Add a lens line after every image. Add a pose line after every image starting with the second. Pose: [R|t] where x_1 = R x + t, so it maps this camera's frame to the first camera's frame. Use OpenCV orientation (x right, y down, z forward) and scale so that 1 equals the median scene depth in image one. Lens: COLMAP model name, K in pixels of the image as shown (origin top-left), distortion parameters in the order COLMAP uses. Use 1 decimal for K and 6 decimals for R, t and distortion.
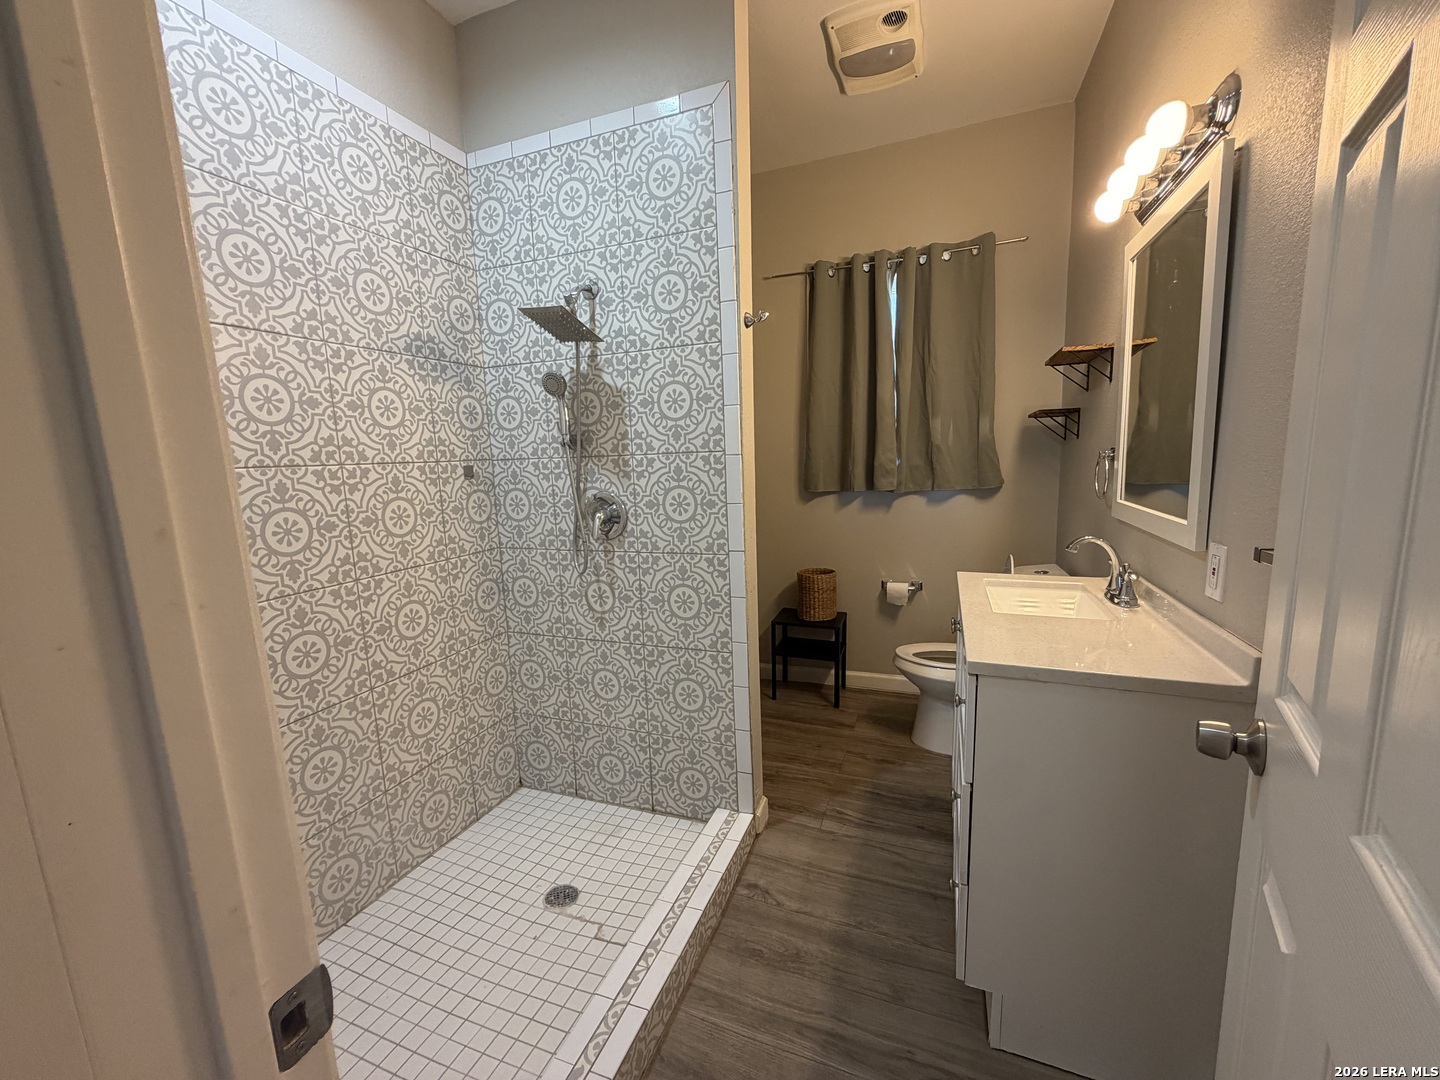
lens RADIAL K [[573.0, 0, 718.4], [0, 573.0, 537.9], [0, 0, 1]] dist [-0.000100, 0.000018]
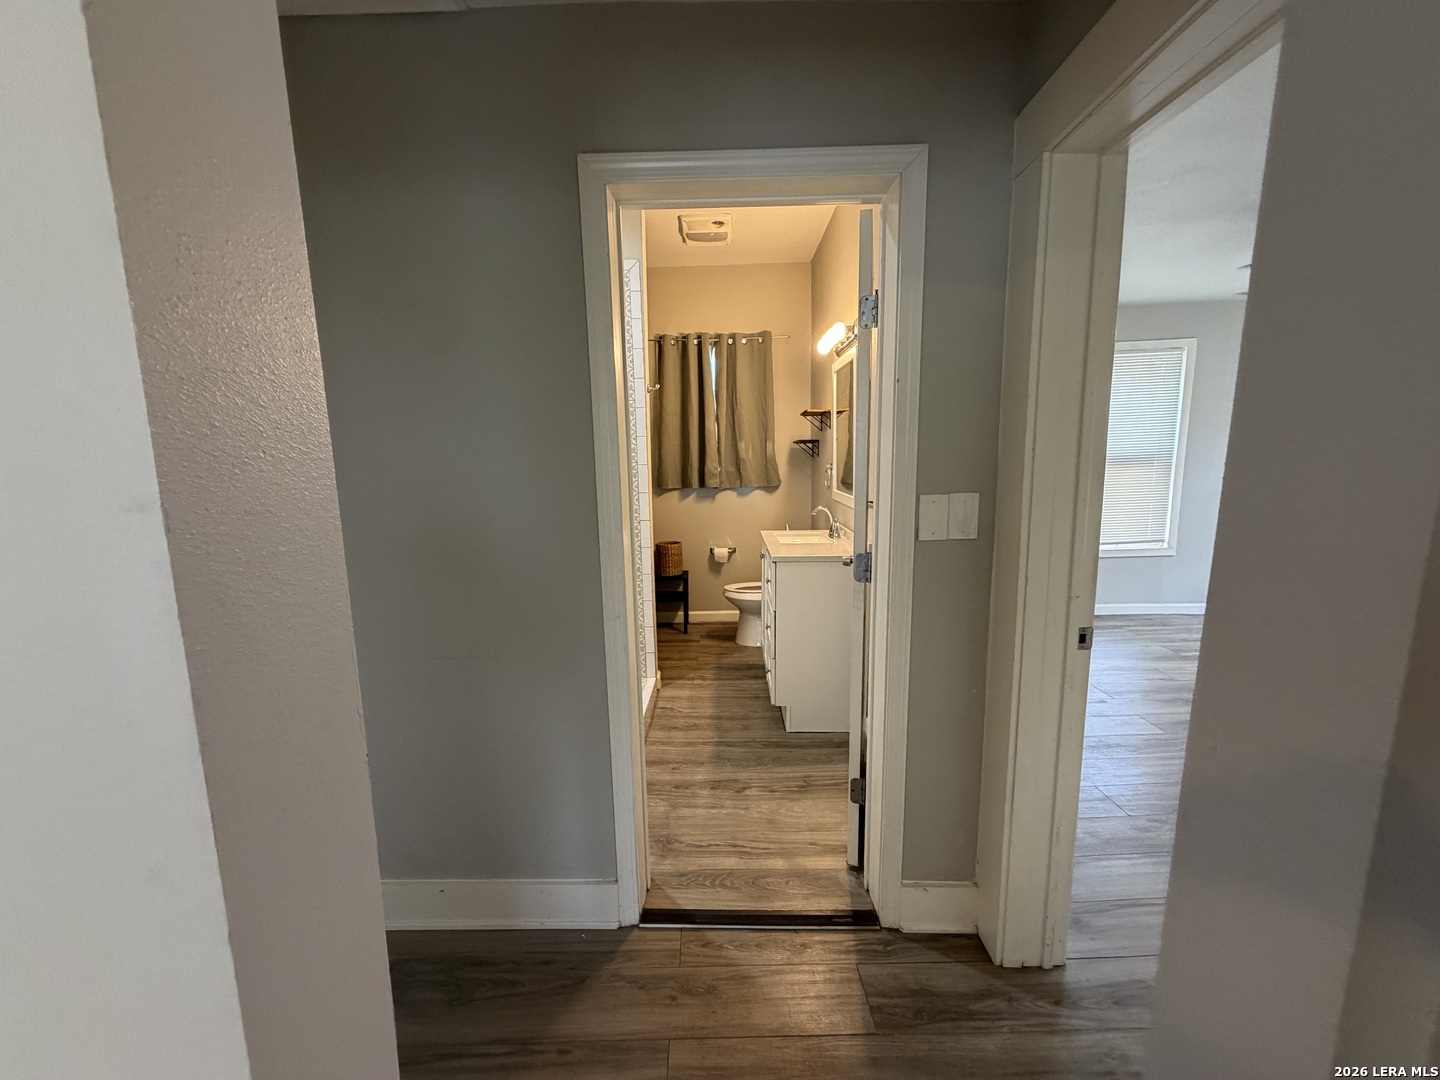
lens RADIAL K [[573.0, 0, 728.8], [0, 573.0, 539.4], [0, 0, 1]] dist [-0.000100, 0.000018]
pose [[0.930943, -0.035036, 0.363480, -0.260767], [0.036586, 0.999327, 0.002622, 0.061185], [-0.363327, 0.010857, 0.931598, -0.504182]]
